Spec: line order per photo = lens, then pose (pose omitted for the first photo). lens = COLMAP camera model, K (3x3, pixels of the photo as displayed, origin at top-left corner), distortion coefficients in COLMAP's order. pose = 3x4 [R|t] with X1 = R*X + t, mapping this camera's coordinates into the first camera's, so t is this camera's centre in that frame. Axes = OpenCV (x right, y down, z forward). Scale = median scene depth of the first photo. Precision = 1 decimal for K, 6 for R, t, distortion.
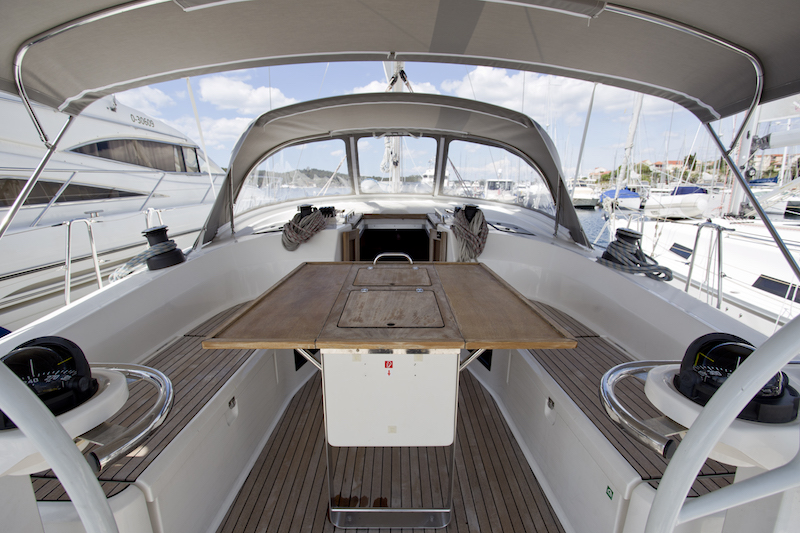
lens RADIAL K [[380.3, 0, 399.9], [0, 380.3, 267.8], [0, 0, 1]] dist [-0.044827, 0.009687]
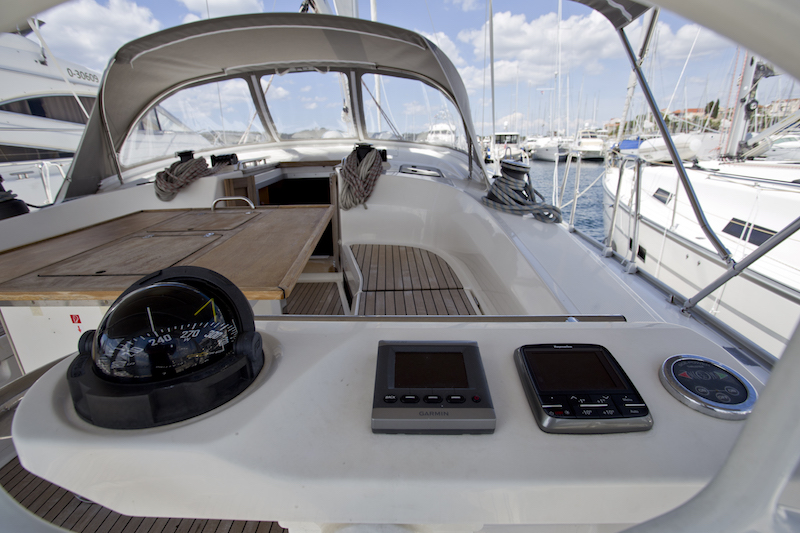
lens RADIAL K [[380.3, 0, 393.0], [0, 380.3, 262.1], [0, 0, 1]] dist [-0.044827, 0.009687]
pose [[0.998598, -0.014494, -0.050918, 0.273710], [0.018978, 0.995877, 0.088702, 0.028679], [0.049422, -0.089544, 0.994756, 0.096208]]
